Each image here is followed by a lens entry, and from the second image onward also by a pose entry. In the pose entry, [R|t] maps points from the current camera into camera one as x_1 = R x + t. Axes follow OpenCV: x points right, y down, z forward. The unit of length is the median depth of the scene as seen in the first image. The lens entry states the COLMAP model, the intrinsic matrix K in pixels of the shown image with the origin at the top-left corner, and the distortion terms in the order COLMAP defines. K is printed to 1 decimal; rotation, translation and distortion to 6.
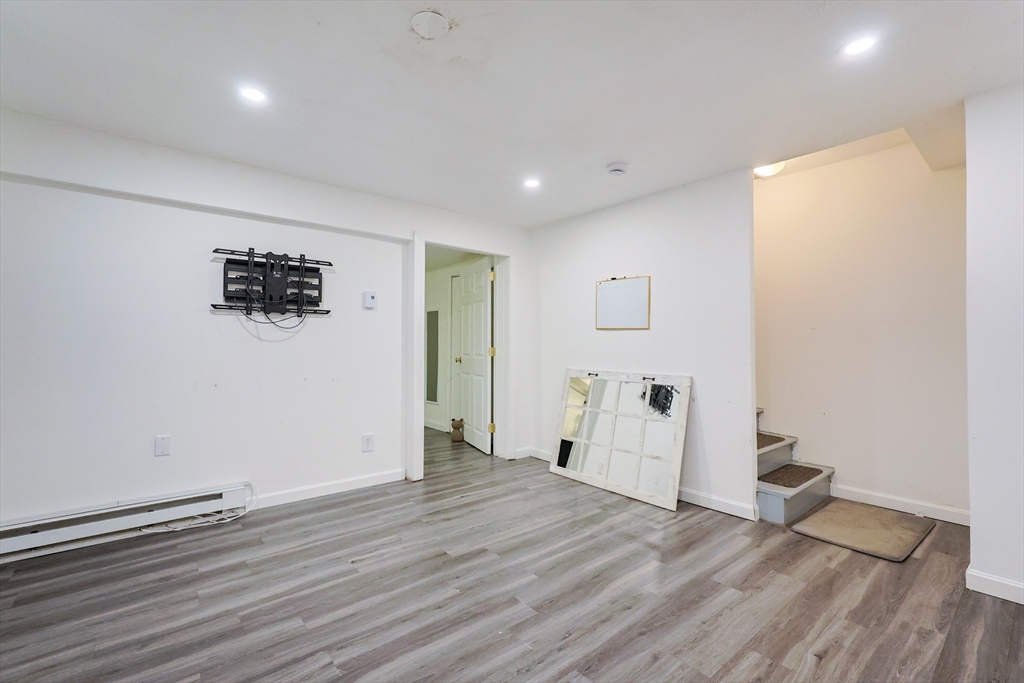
lens RADIAL K [[441.3, 0, 524.6], [0, 441.3, 339.7], [0, 0, 1]] dist [0.000232, 0.000023]
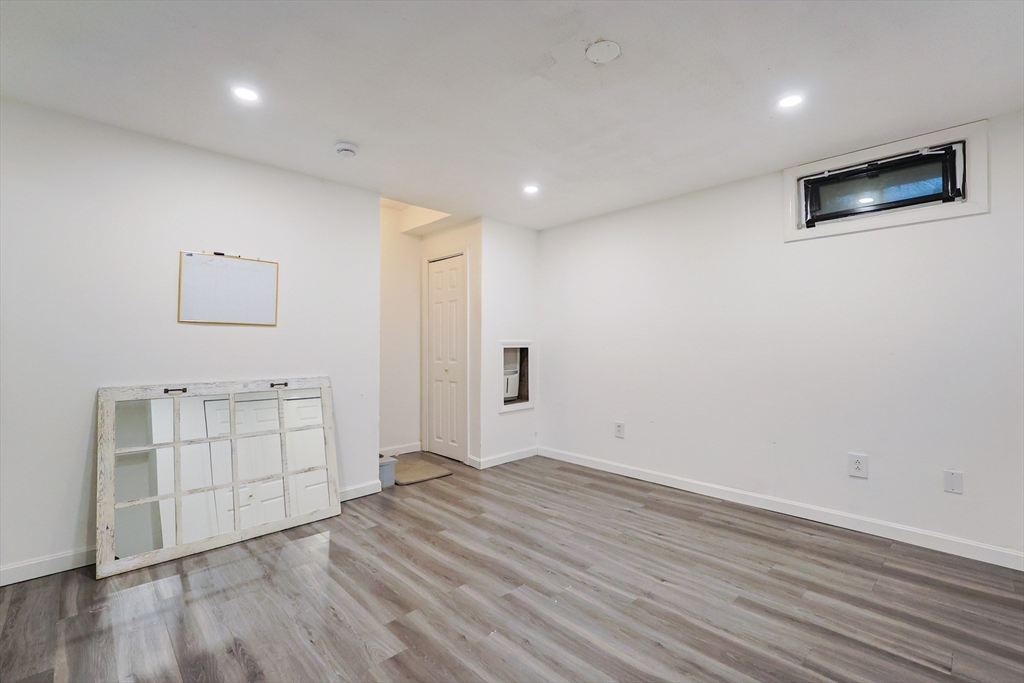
lens RADIAL K [[441.3, 0, 524.6], [0, 441.3, 339.7], [0, 0, 1]] dist [0.000232, 0.000023]
pose [[-0.063480, 0.008124, 0.997950, -0.825618], [-0.010525, 0.999906, -0.008809, 0.005473], [-0.997928, -0.011063, -0.063388, 0.811951]]
